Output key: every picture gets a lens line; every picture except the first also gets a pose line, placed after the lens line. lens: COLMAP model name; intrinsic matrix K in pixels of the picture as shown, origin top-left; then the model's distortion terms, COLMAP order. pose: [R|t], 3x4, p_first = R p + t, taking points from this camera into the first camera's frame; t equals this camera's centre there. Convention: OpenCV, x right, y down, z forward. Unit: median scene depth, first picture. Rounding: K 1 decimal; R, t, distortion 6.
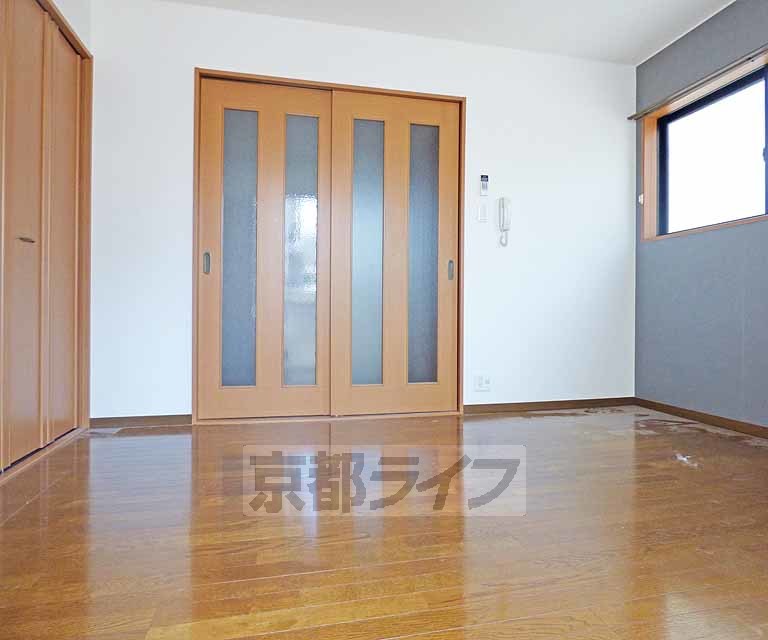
lens RADIAL K [[511.6, 0, 398.4], [0, 511.6, 313.7], [0, 0, 1]] dist [0.002396, -0.011754]
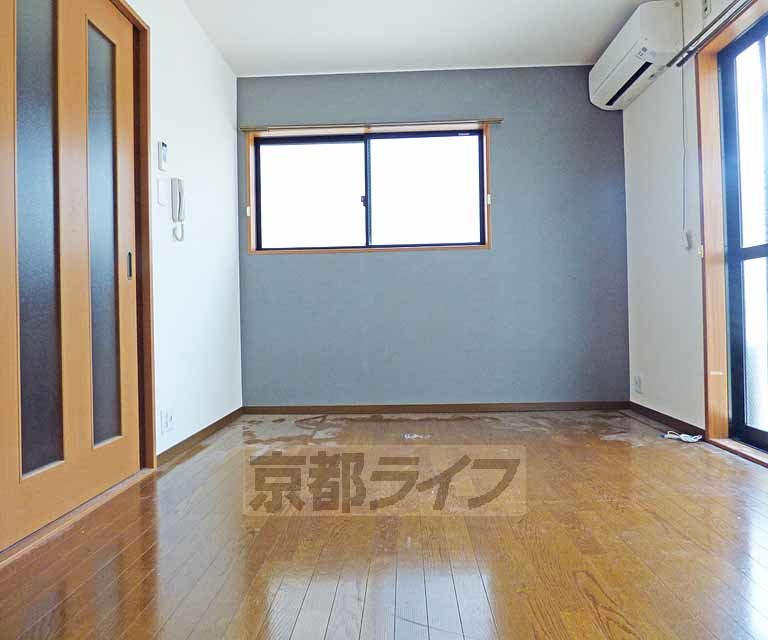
lens RADIAL K [[511.6, 0, 377.0], [0, 511.6, 319.1], [0, 0, 1]] dist [0.002396, -0.011754]
pose [[0.290217, -0.014654, 0.956849, -0.443740], [0.017841, 0.999792, 0.009900, -0.014904], [-0.956794, 0.014198, 0.290418, 0.472836]]
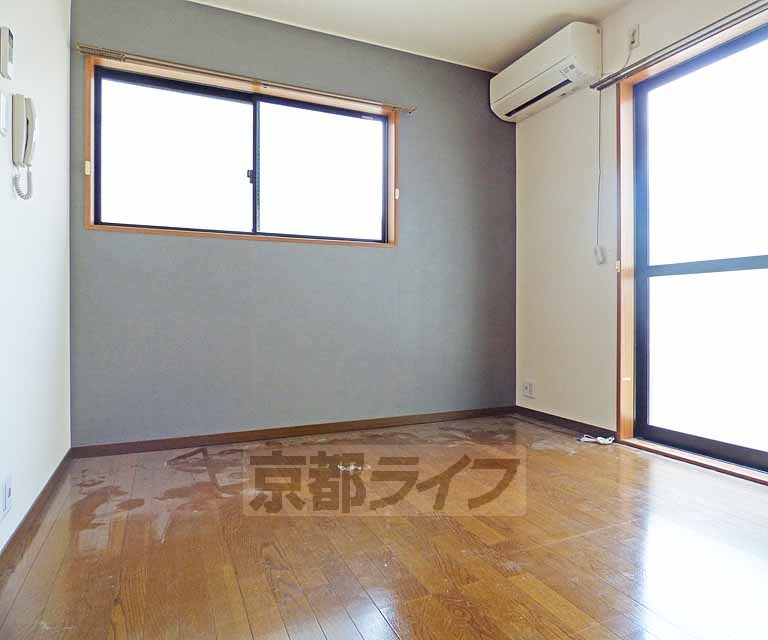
lens RADIAL K [[511.6, 0, 383.8], [0, 511.6, 318.7], [0, 0, 1]] dist [0.002396, -0.011754]
pose [[-0.184634, -0.019098, 0.982622, -0.315832], [-0.004244, 0.999817, 0.018635, -0.029152], [-0.982798, -0.000729, -0.184682, 0.745675]]
